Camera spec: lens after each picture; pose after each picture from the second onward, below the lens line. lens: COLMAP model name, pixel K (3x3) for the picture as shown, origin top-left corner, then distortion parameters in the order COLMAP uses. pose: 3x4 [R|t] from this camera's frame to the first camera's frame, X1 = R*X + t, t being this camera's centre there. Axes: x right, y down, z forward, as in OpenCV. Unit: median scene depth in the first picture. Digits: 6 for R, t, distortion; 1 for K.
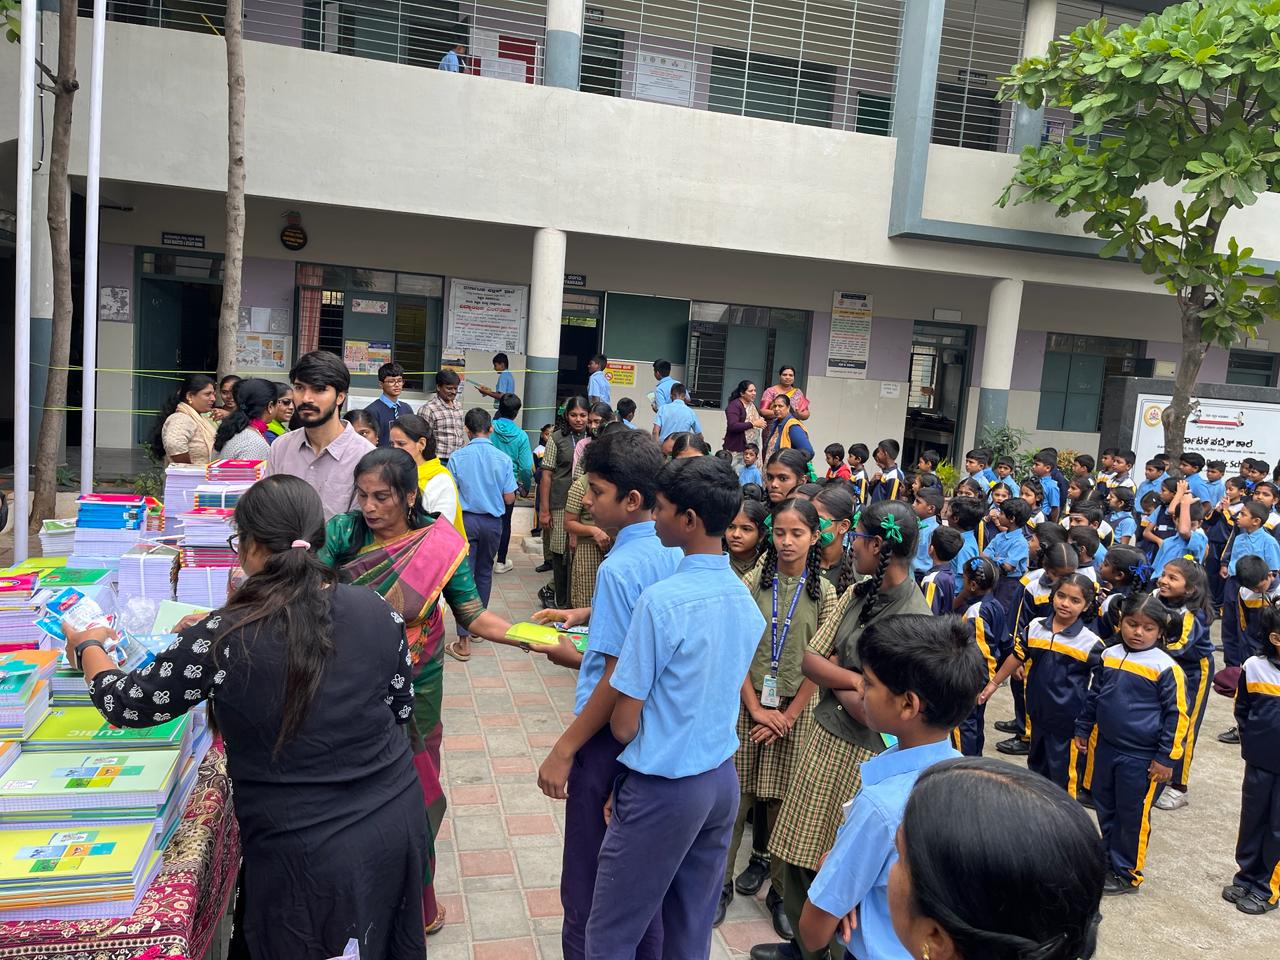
lens RADIAL K [[978.2, 0, 634.6], [0, 978.2, 465.1], [0, 0, 1]] dist [0.072327, -0.114642]
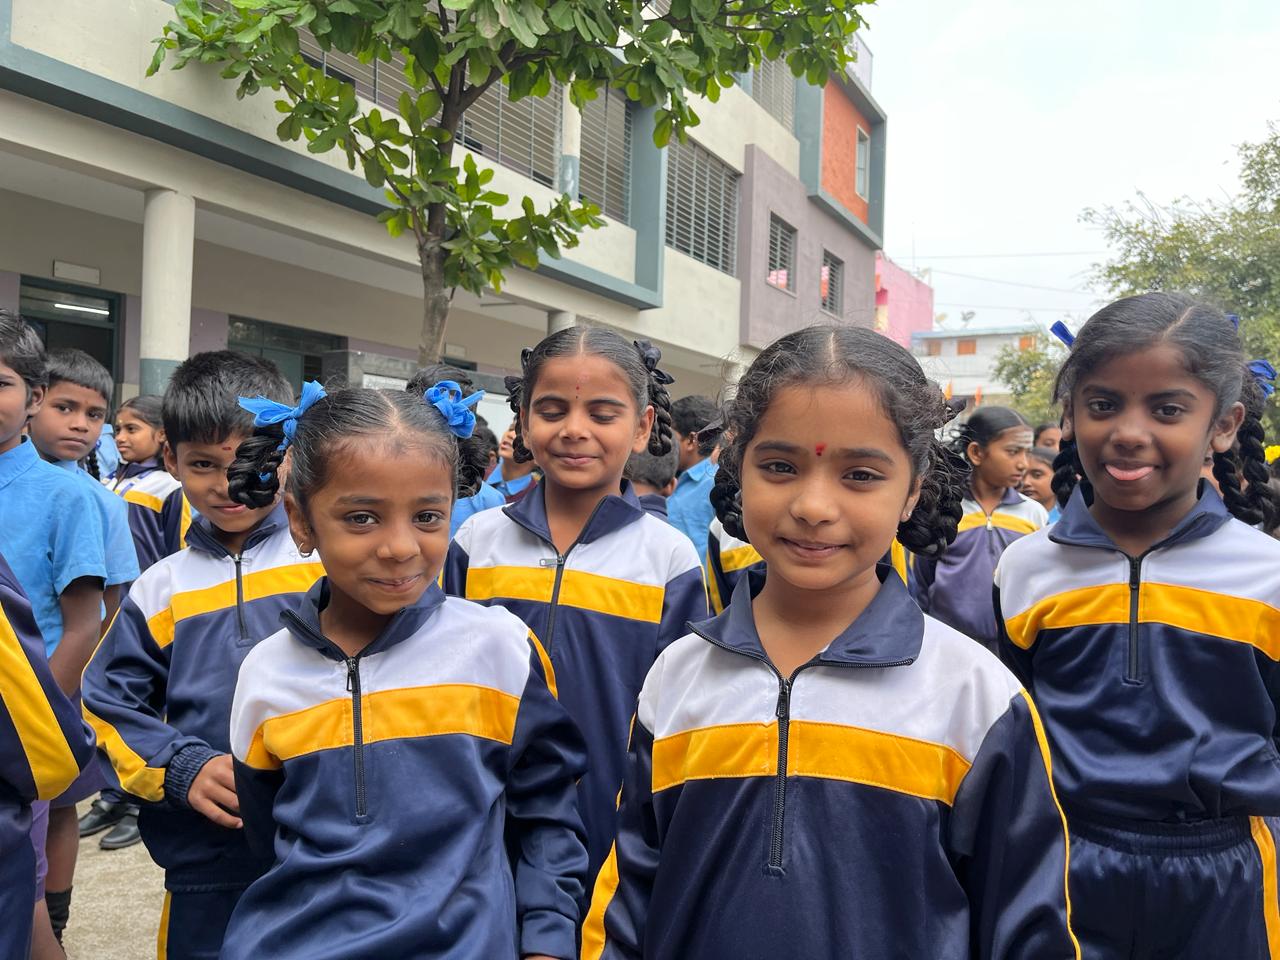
lens RADIAL K [[1033.3, 0, 640.0], [0, 1033.3, 480.0], [0, 0, 1]] dist [0.075182, -0.123009]
pose [[0.702826, -0.050640, 0.709557, 0.100864], [0.098296, 0.994808, -0.026366, 0.050184], [-0.704538, 0.088277, 0.704155, 0.322568]]
